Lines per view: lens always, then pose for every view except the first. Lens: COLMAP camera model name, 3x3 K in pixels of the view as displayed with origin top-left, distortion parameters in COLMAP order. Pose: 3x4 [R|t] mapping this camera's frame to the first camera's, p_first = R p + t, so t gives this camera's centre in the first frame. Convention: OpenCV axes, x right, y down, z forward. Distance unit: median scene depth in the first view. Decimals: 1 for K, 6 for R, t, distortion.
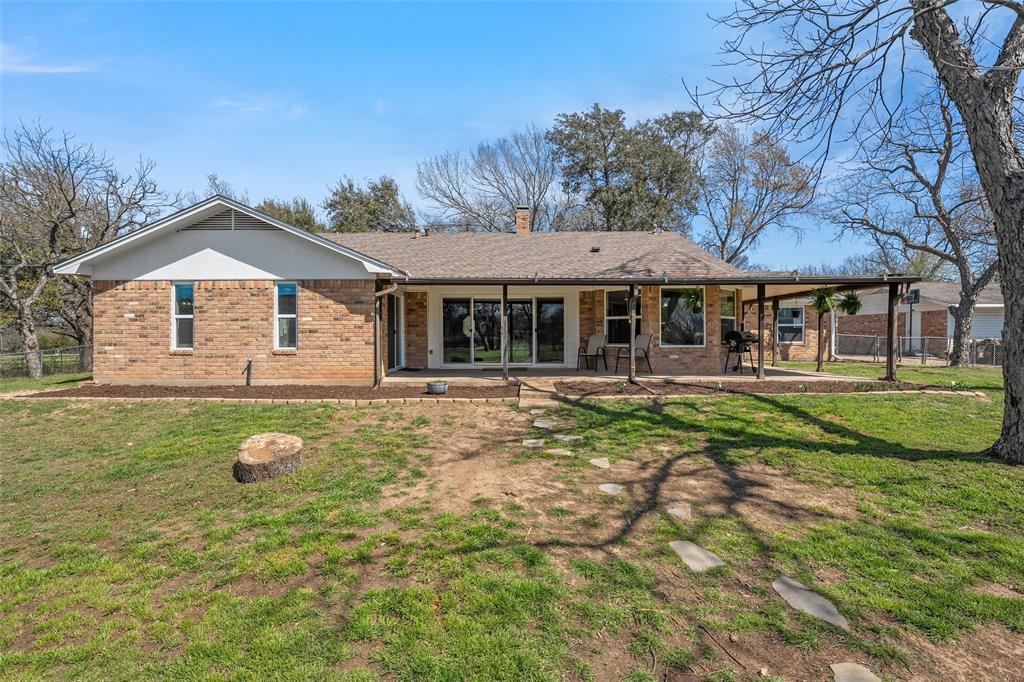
lens RADIAL K [[461.9, 0, 512.0], [0, 461.9, 341.0], [0, 0, 1]] dist [-0.000910, -0.000264]
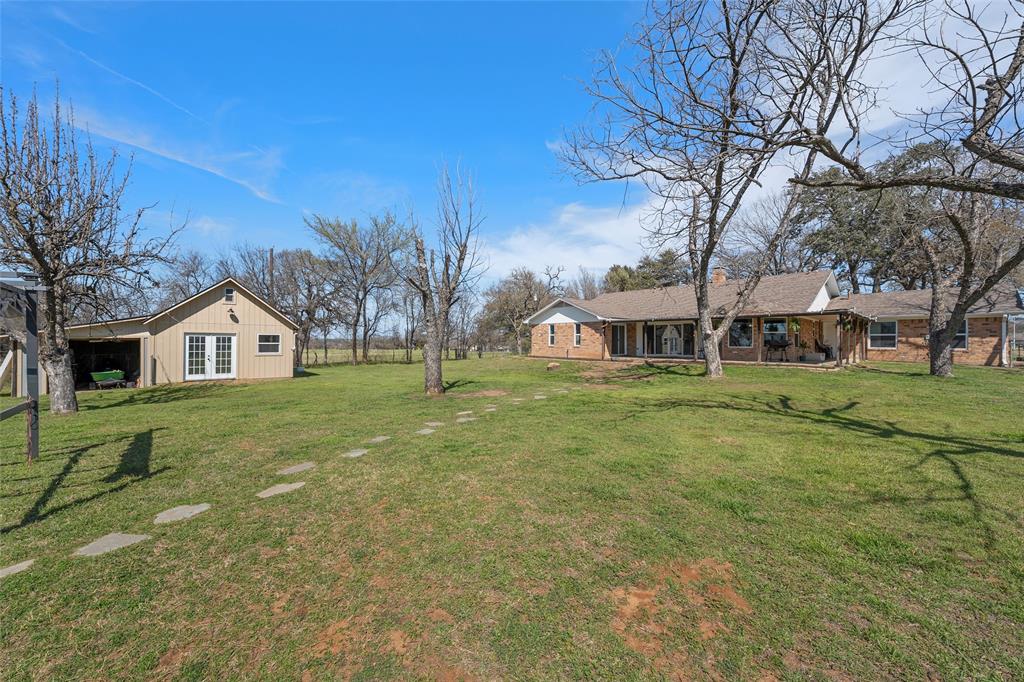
lens RADIAL K [[409.6, 0, 512.0], [0, 409.6, 341.0], [0, 0, 1]] dist [0.000080, -0.000002]
pose [[0.679037, -0.000307, -0.734104, 1.156202], [-0.019472, 0.999641, -0.018429, 0.044650], [0.733846, 0.026809, 0.678787, -1.096240]]
